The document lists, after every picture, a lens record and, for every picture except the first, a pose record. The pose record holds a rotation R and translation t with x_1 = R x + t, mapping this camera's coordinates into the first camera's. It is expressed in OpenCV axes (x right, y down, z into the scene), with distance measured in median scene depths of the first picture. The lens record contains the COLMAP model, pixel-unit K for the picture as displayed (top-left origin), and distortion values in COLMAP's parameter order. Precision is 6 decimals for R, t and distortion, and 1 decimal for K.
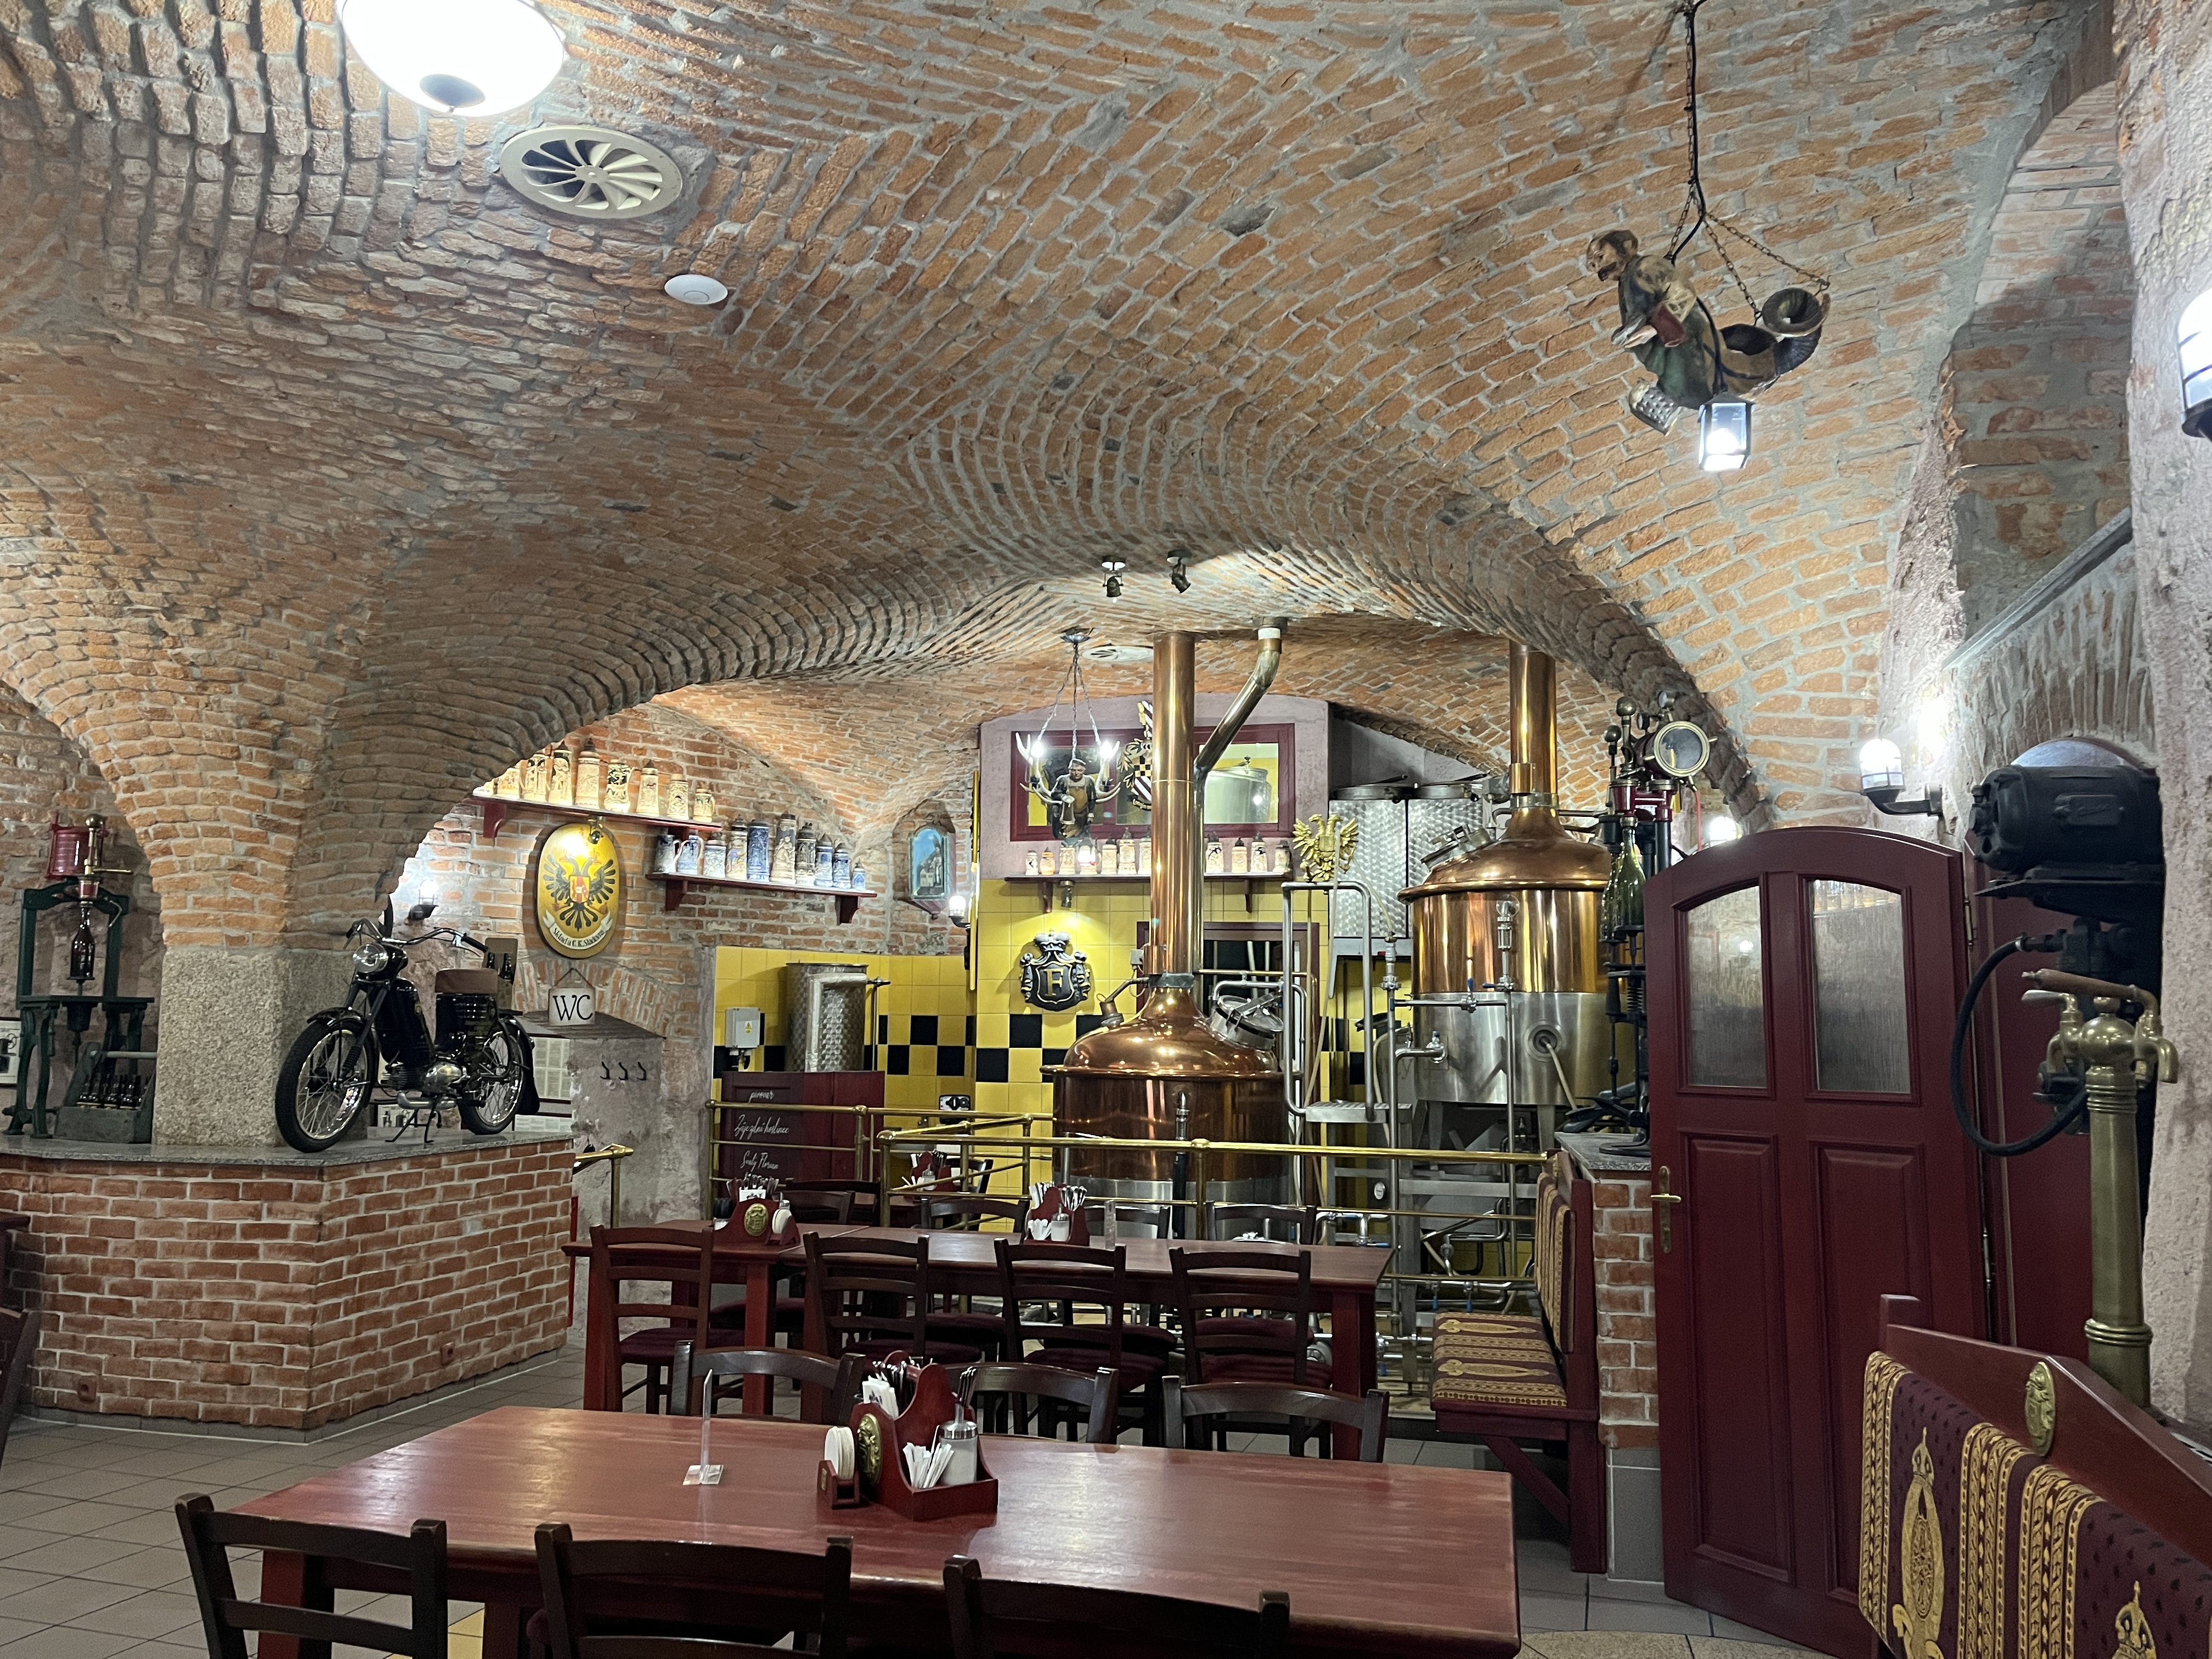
lens RADIAL K [[1699.0, 0, 1083.1], [0, 1699.0, 845.9], [0, 0, 1]] dist [0.135161, -0.001458]
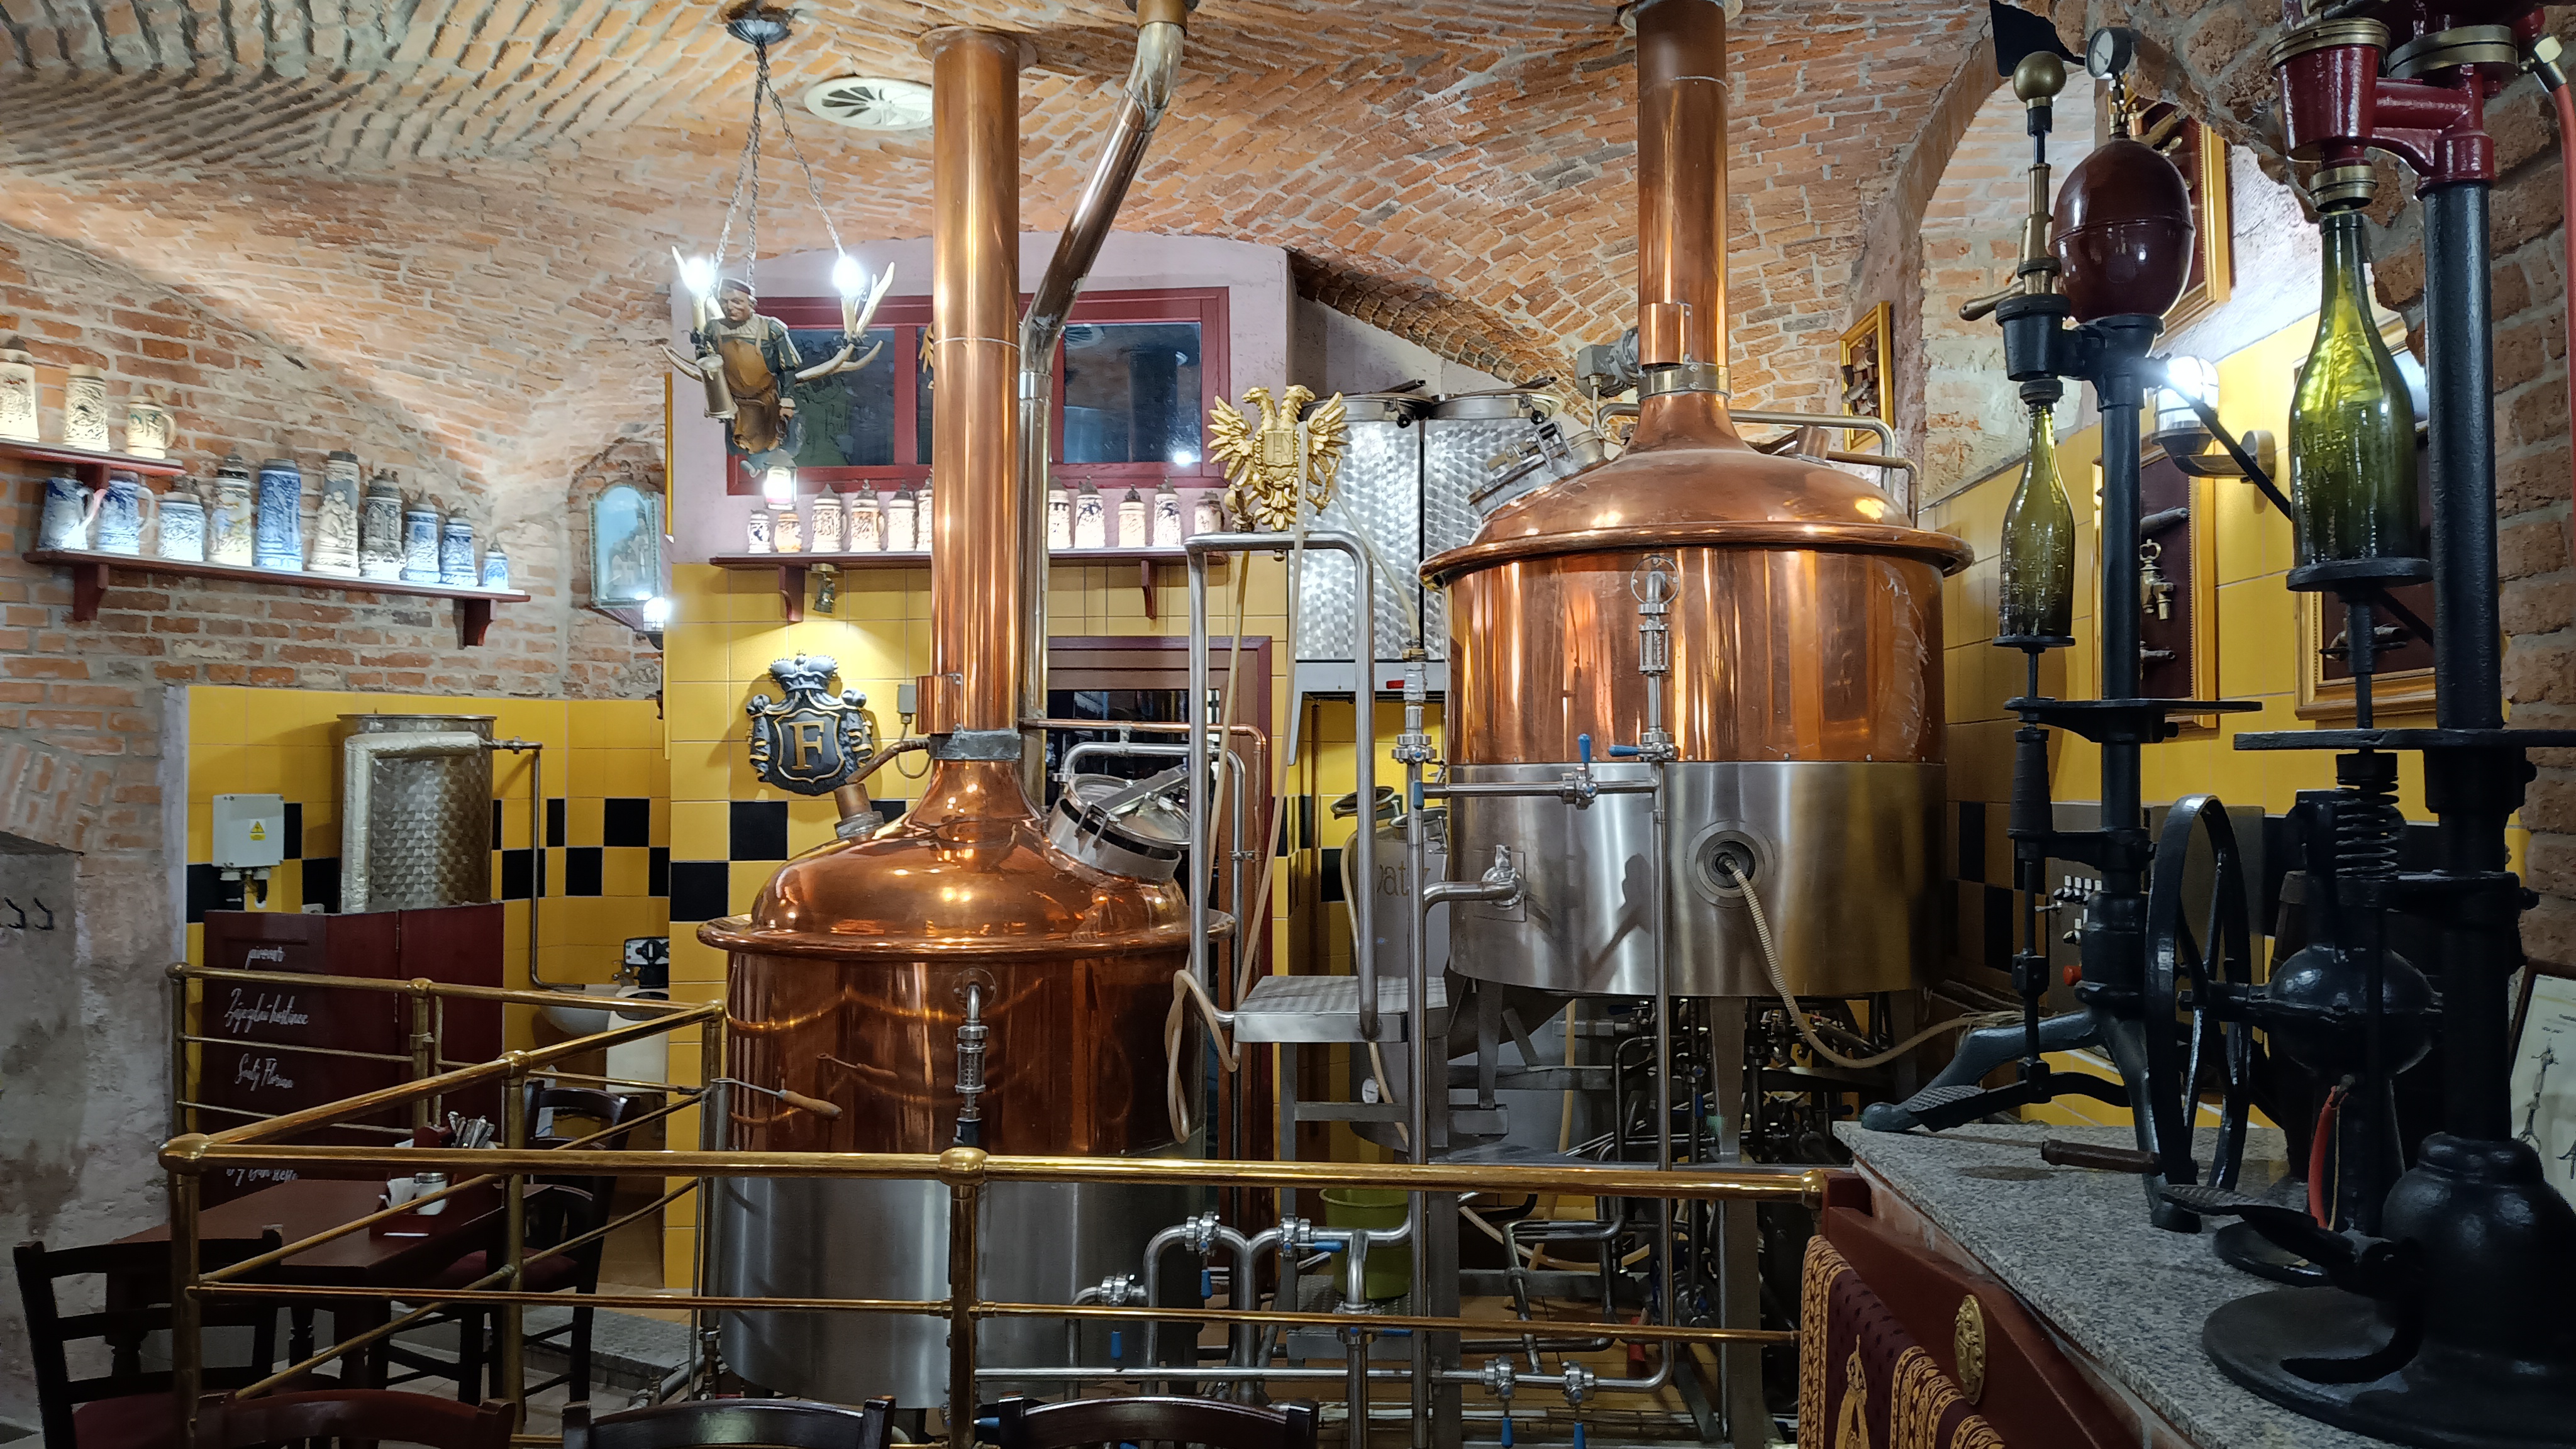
lens RADIAL K [[1880.7, 0, 1280.7], [0, 1880.7, 717.2], [0, 0, 1]] dist [0.033219, -0.032673]
pose [[0.990771, -0.011564, 0.135049, 0.054285], [0.001258, 0.997096, 0.076150, 0.023663], [-0.135538, -0.075277, 0.987908, 0.362379]]
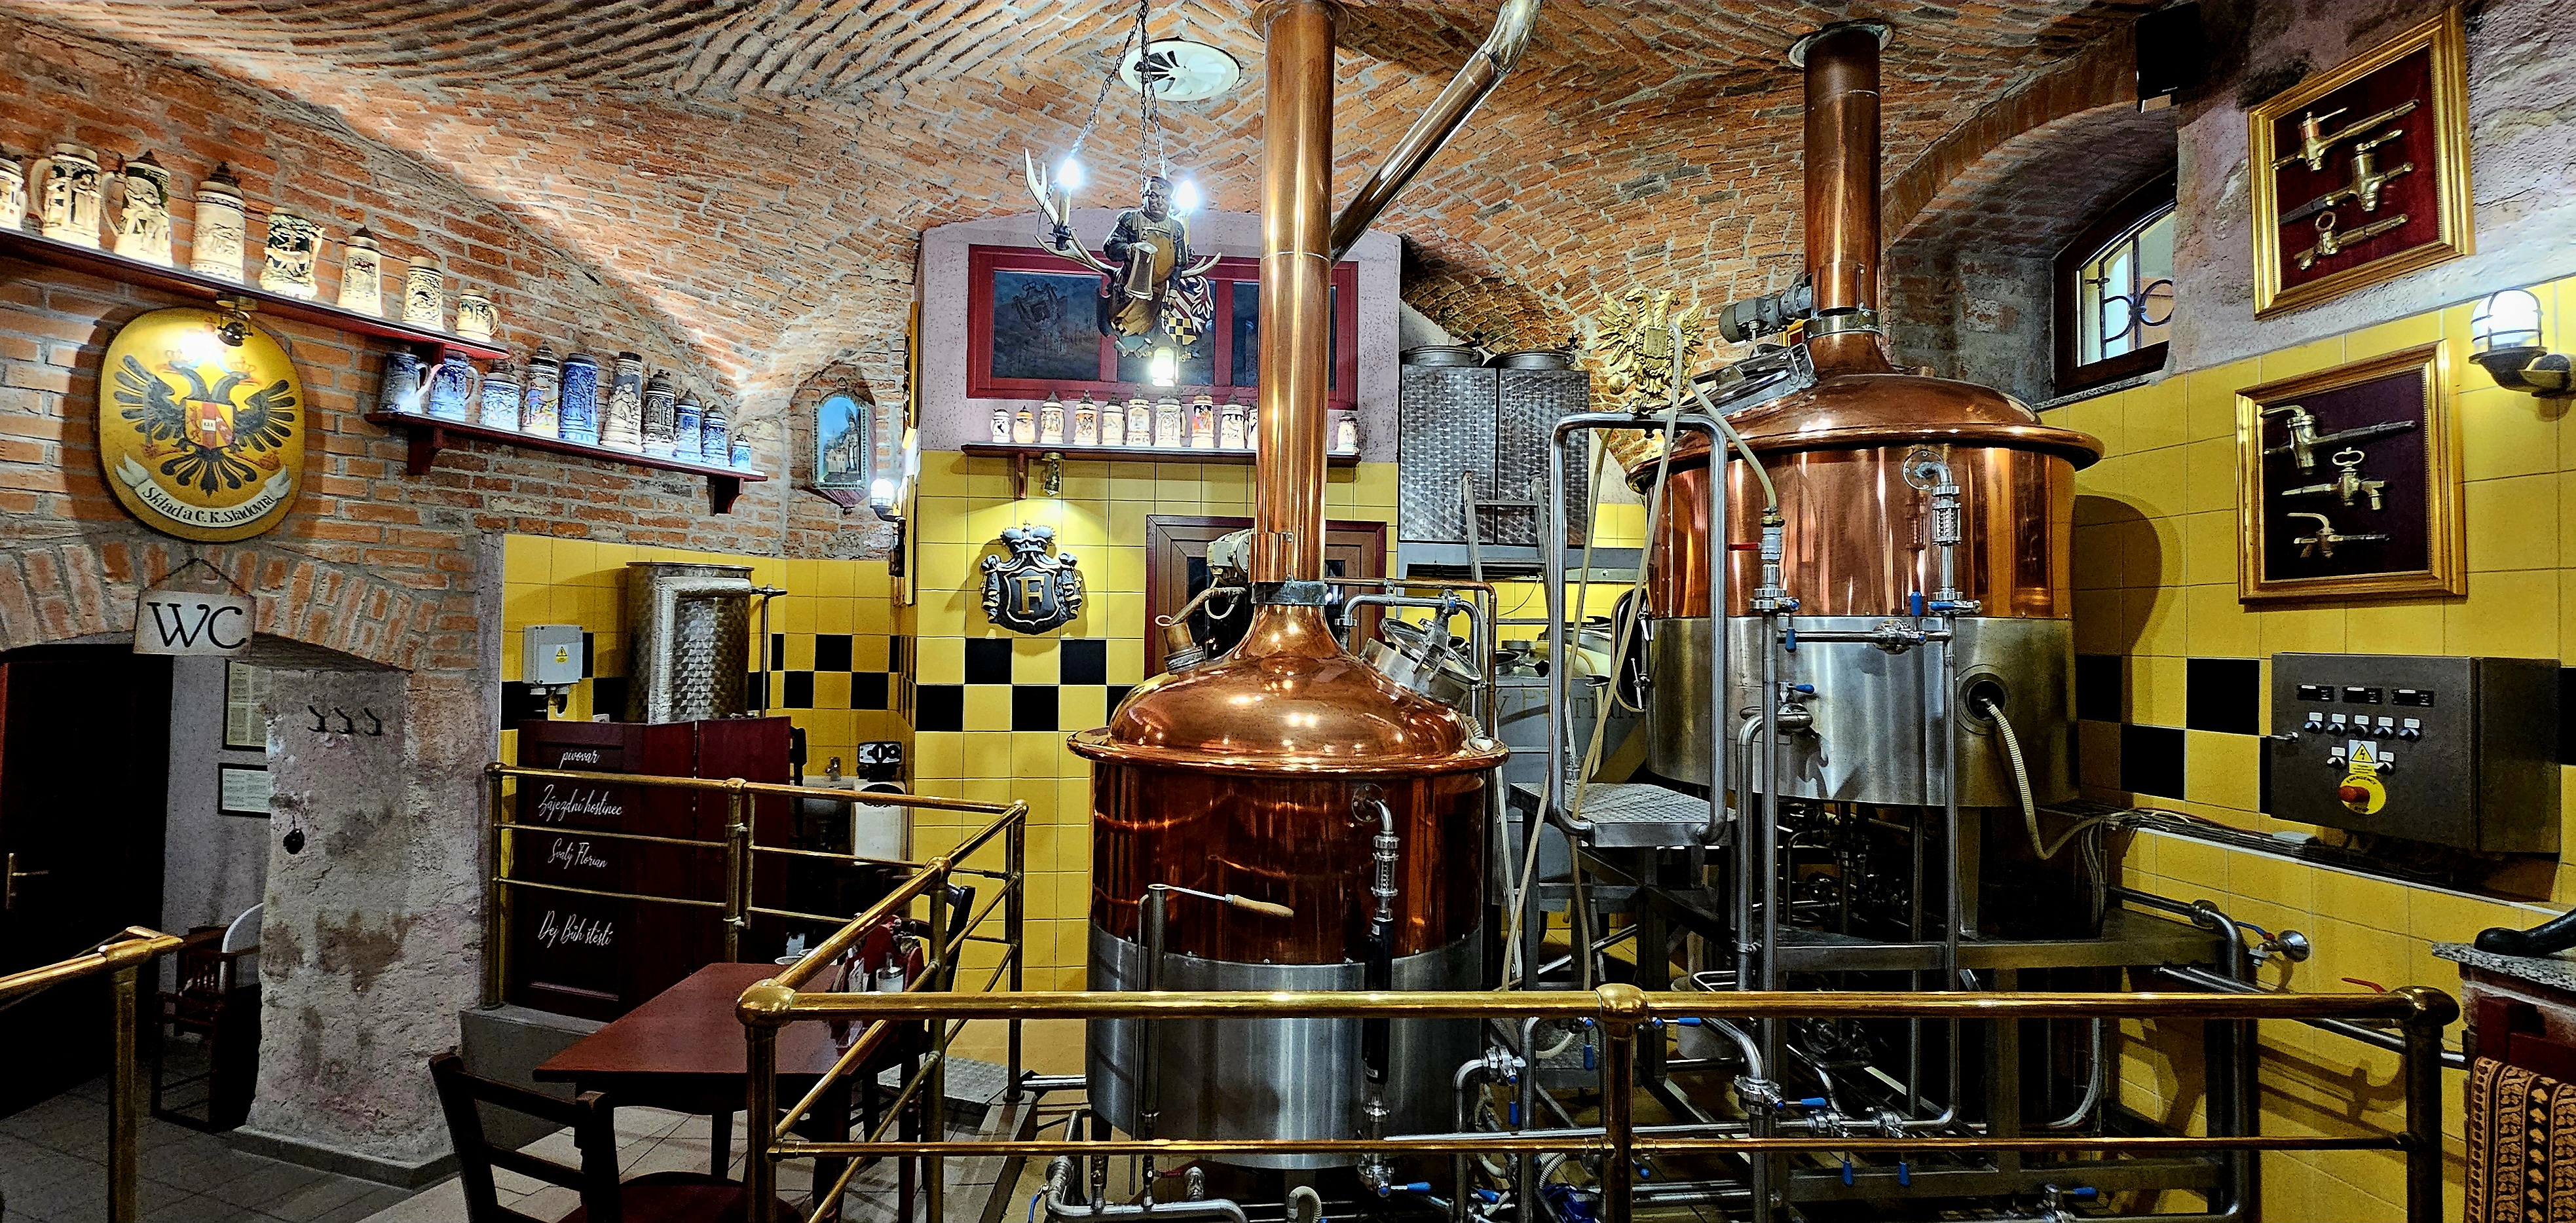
lens RADIAL K [[1143.1, 0, 1285.1], [0, 1143.1, 604.9], [0, 0, 1]] dist [0.003584, 0.001335]
pose [[0.956392, 0.009470, 0.291931, -0.055533], [-0.034510, 0.996137, 0.080742, 0.041326], [-0.290039, -0.087295, 0.953025, 0.503035]]
